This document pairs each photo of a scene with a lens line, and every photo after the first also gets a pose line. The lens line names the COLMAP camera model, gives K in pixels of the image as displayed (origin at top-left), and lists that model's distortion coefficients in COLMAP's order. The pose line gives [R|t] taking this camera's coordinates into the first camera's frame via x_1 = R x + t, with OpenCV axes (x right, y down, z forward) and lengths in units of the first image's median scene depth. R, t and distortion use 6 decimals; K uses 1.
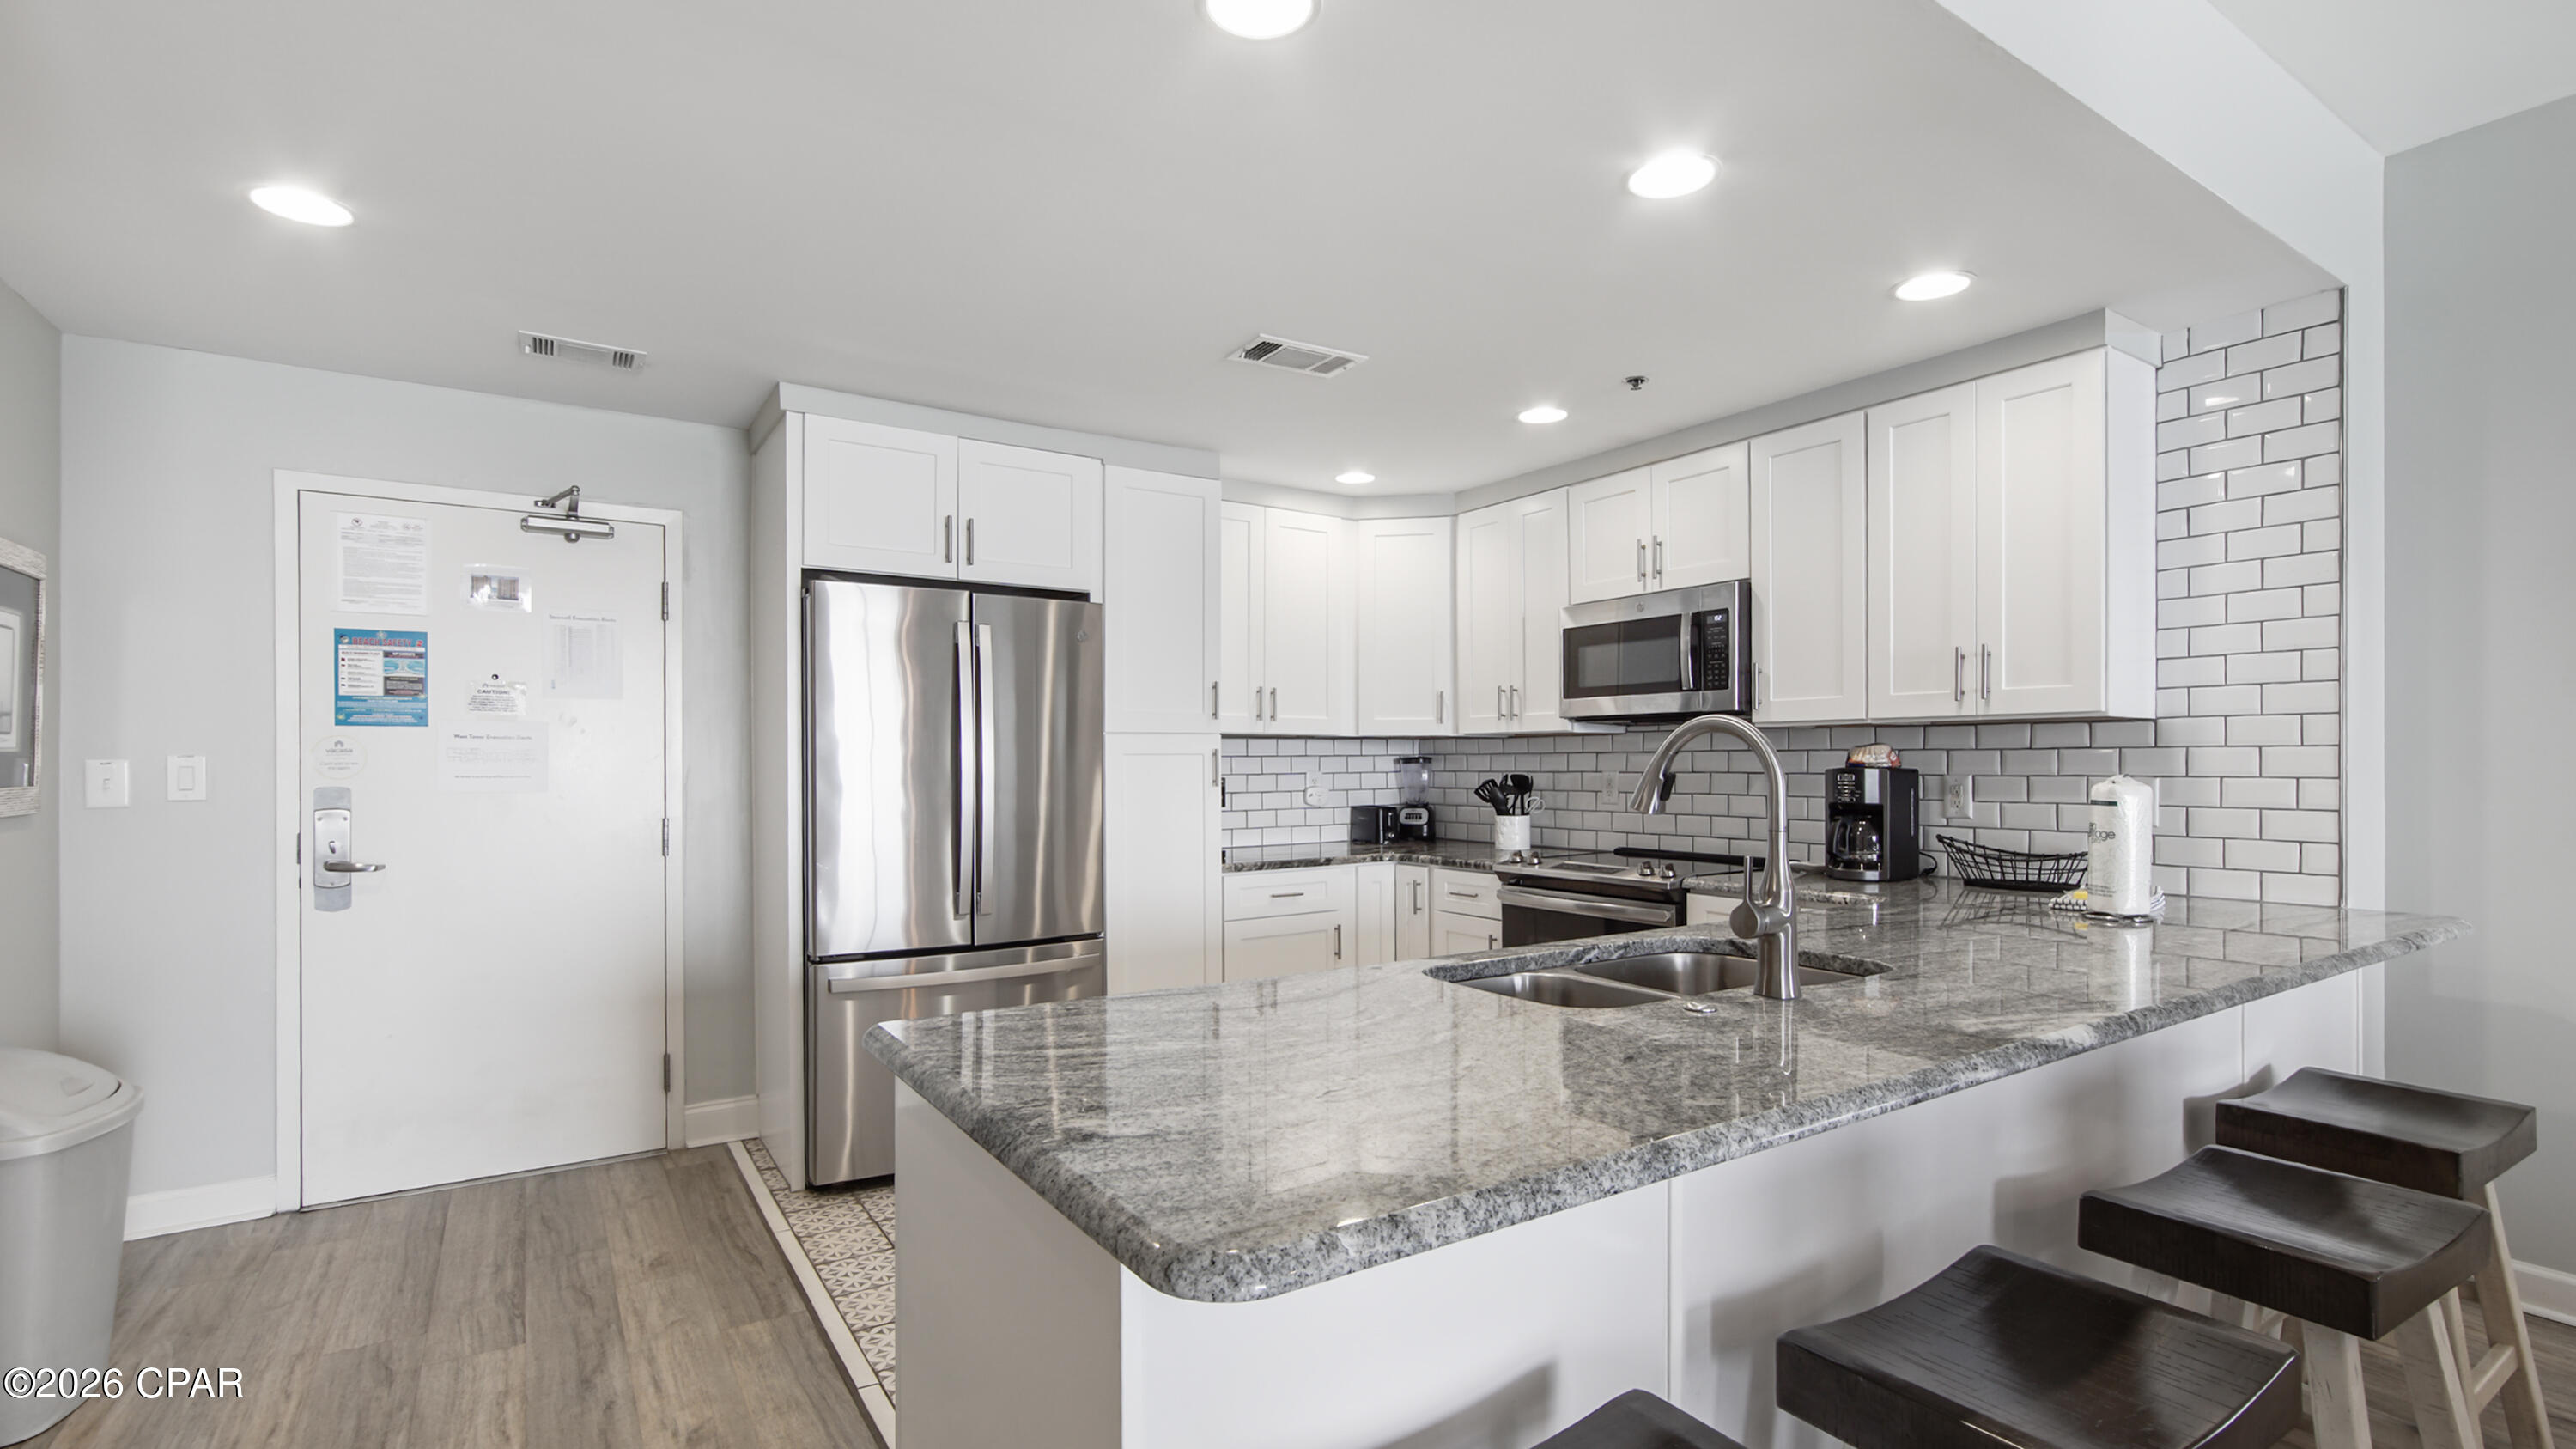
lens RADIAL K [[1165.6, 0, 1298.1], [0, 1165.6, 757.1], [0, 0, 1]] dist [-0.006911, 0.001795]
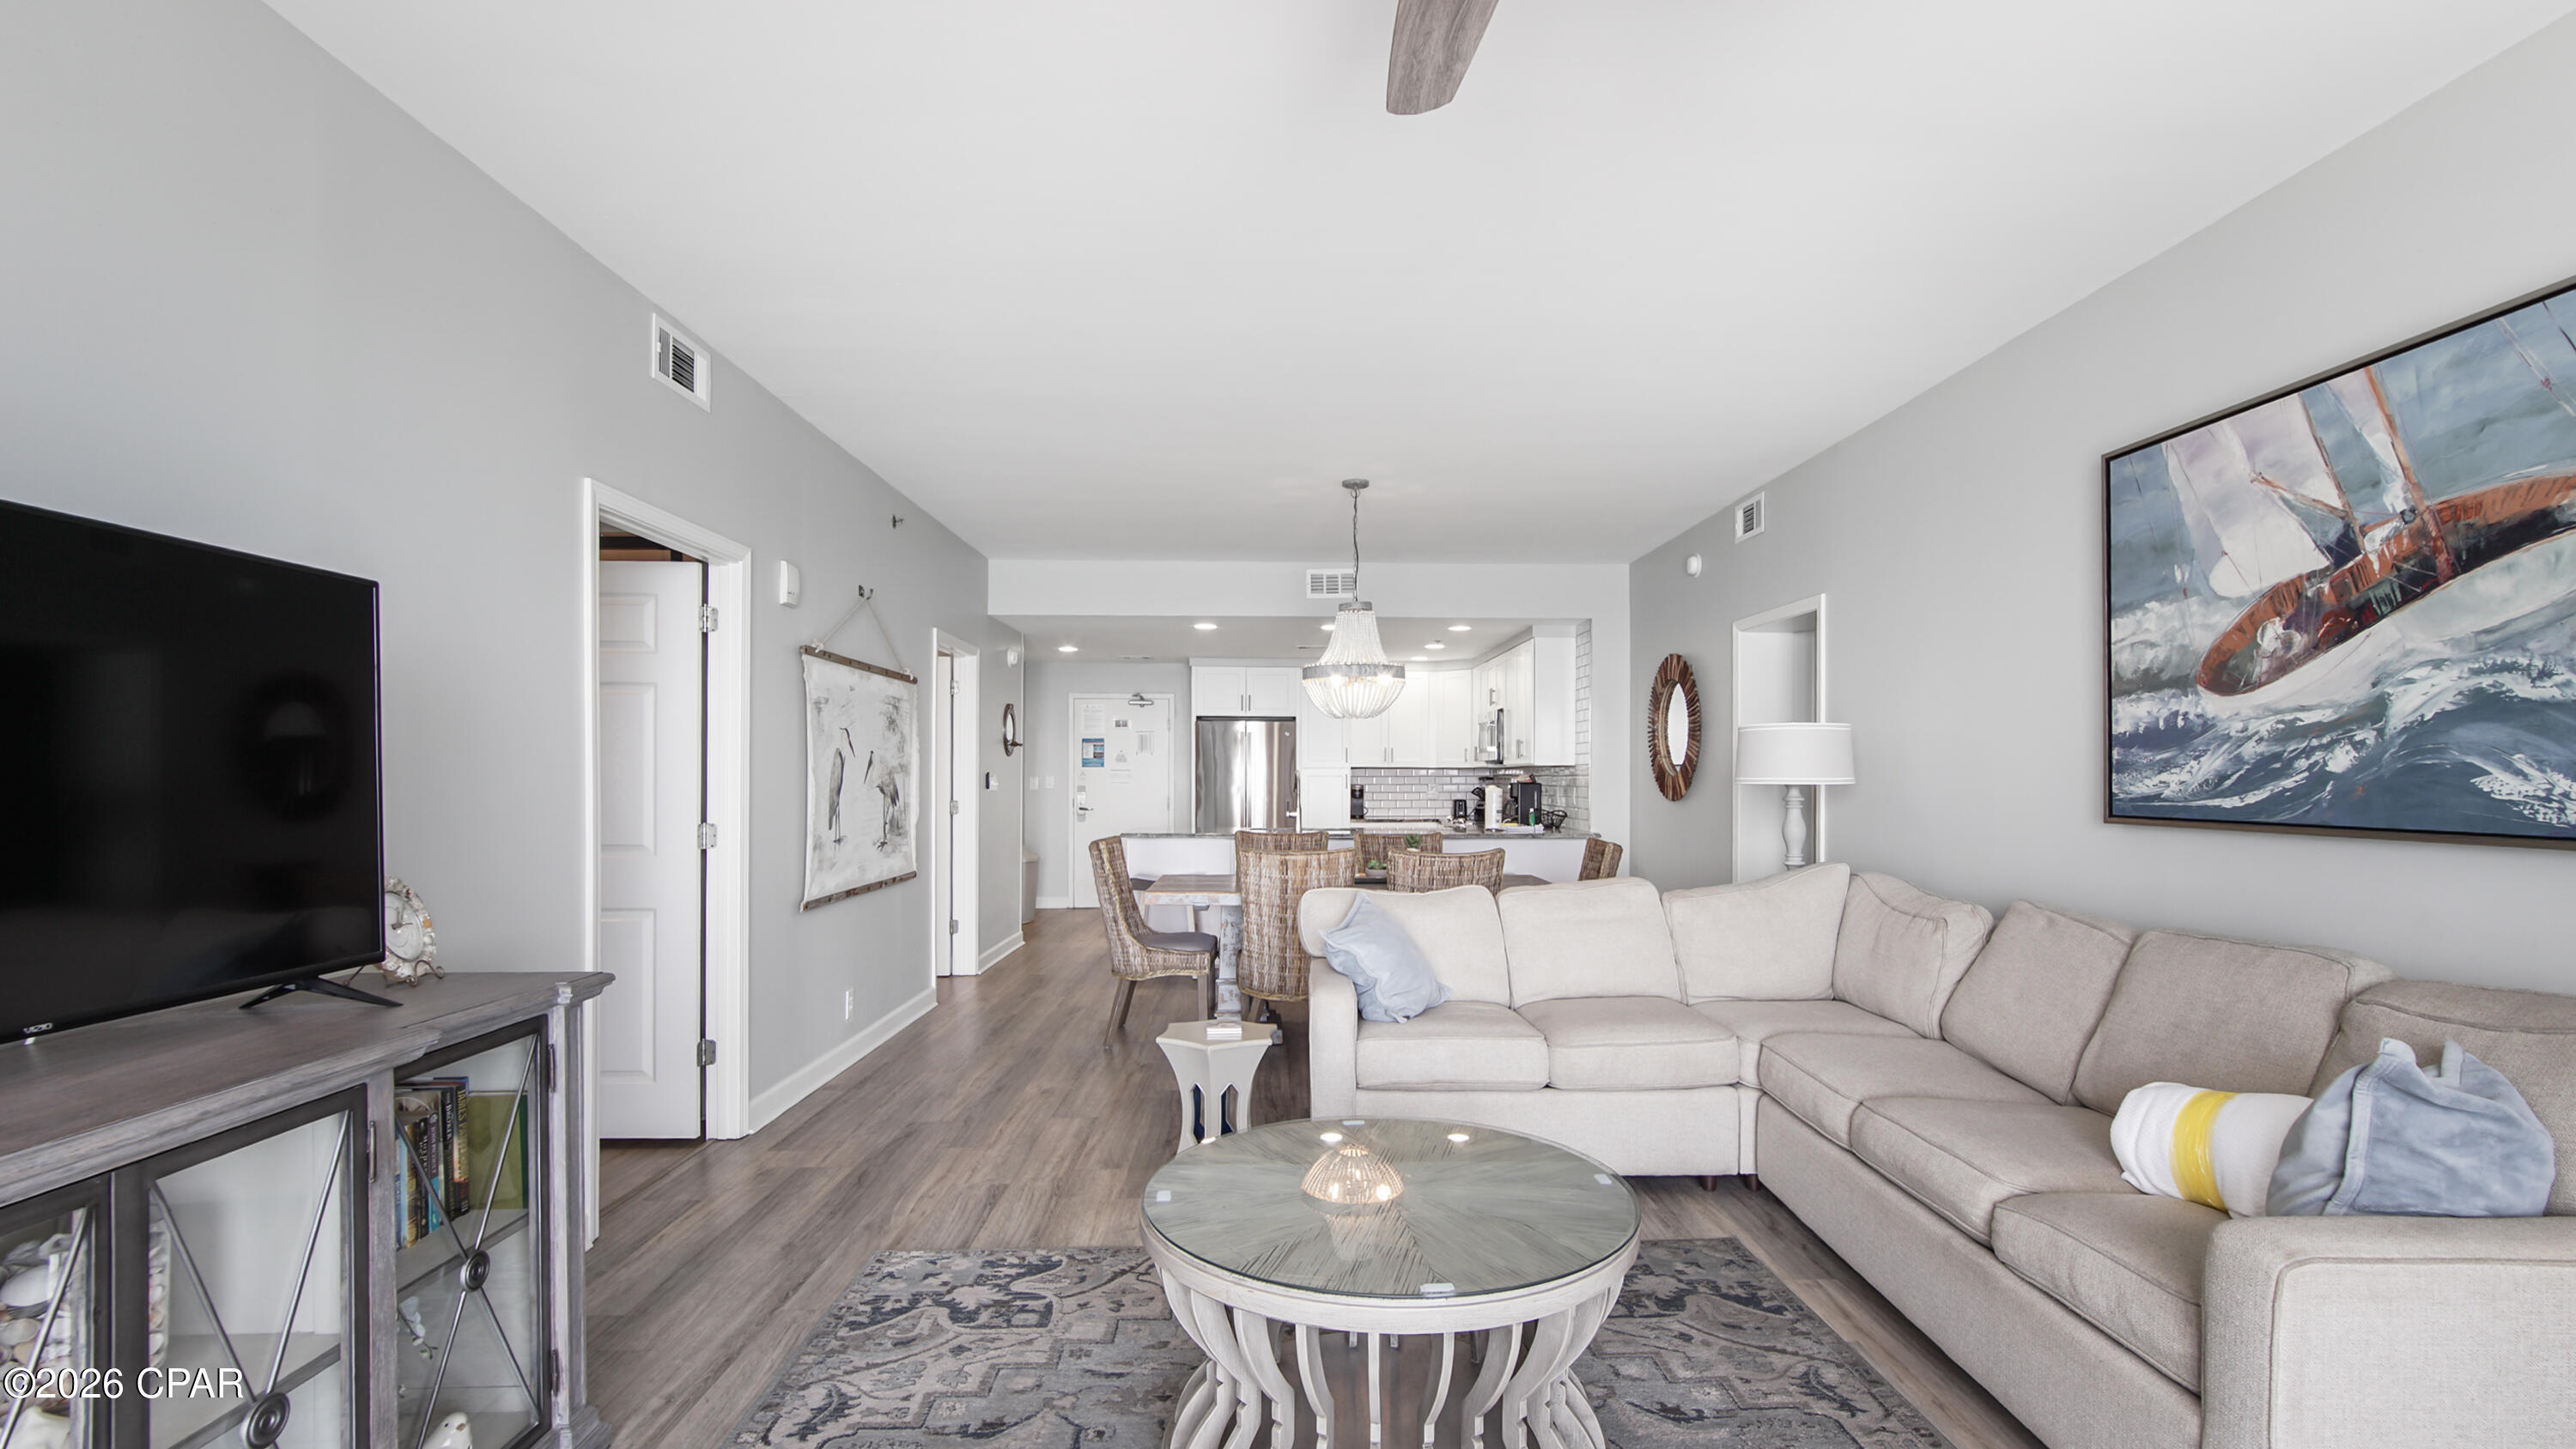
lens RADIAL K [[1165.3, 0, 1294.5], [0, 1165.3, 746.0], [0, 0, 1]] dist [-0.006911, 0.001795]
pose [[0.843860, -0.009843, -0.536473, 1.378195], [-0.001290, 0.999792, -0.020373, -0.018079], [0.536562, 0.017884, 0.843672, -1.395634]]
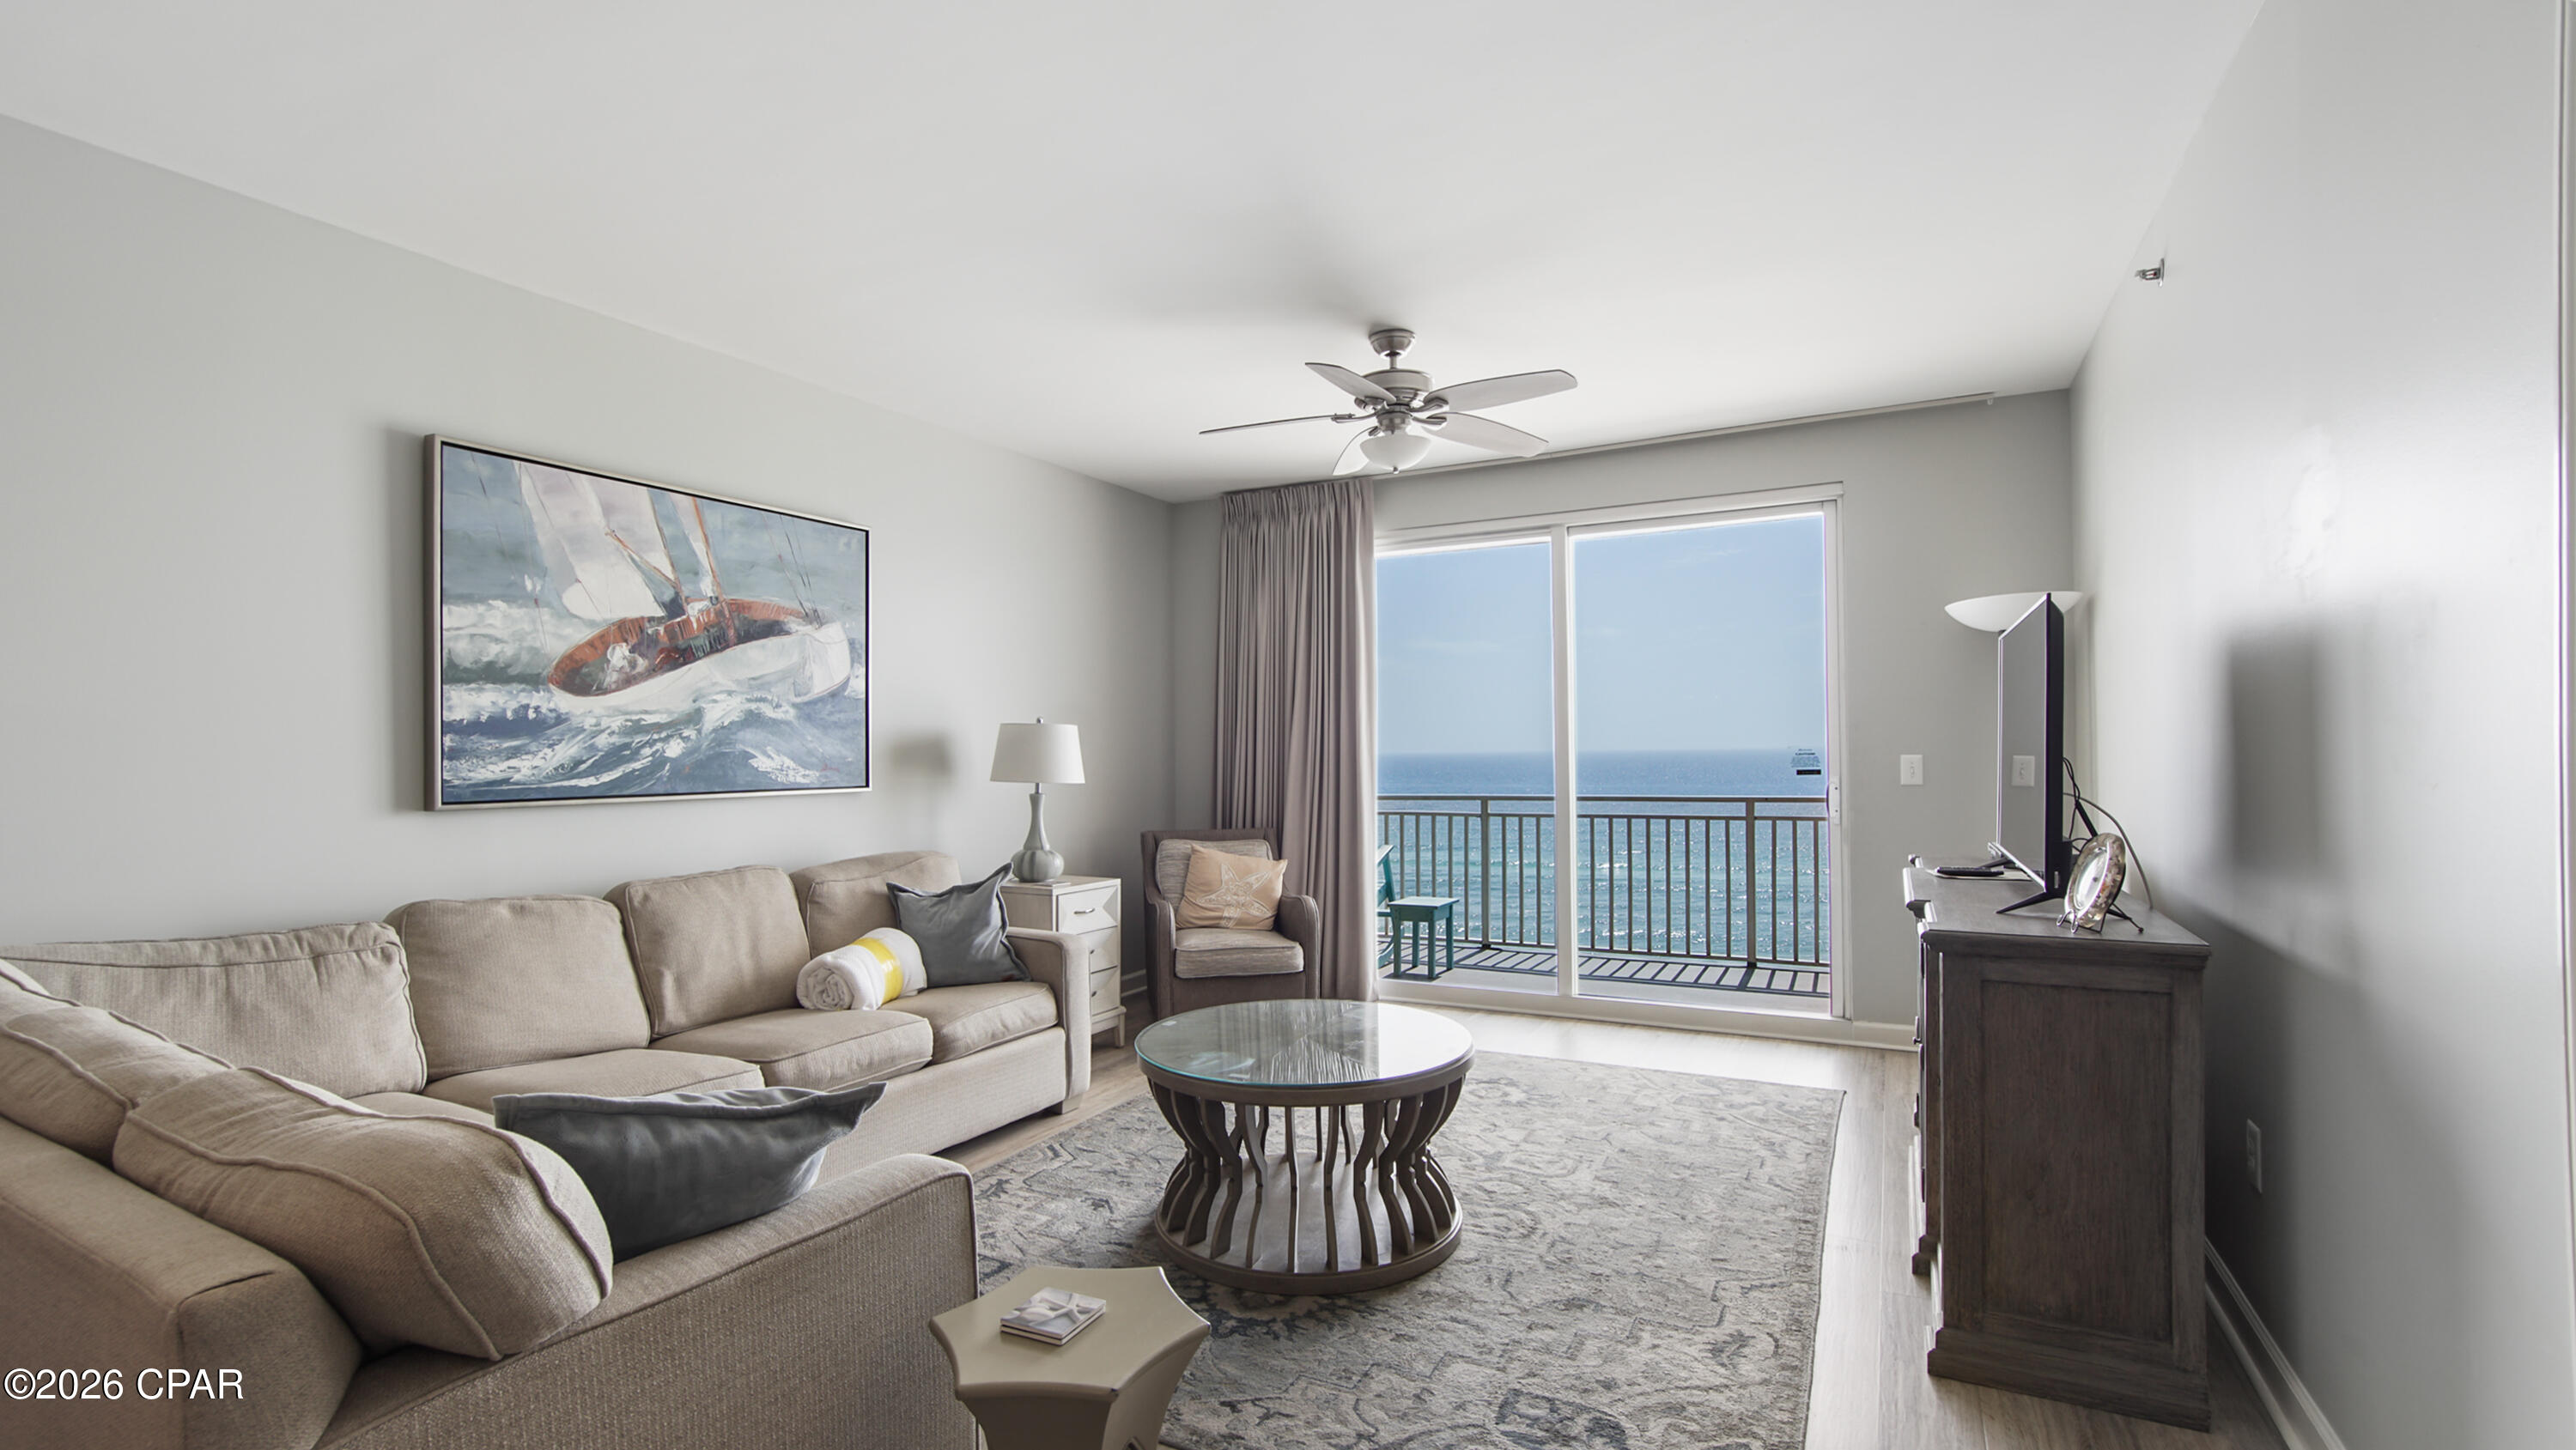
lens RADIAL K [[1165.3, 0, 1283.5], [0, 1165.3, 747.6], [0, 0, 1]] dist [-0.006911, 0.001795]
pose [[-0.475397, 0.009496, 0.879720, 0.326397], [0.009088, 0.999941, -0.005883, -0.014557], [-0.879724, 0.005198, -0.475456, -0.427345]]
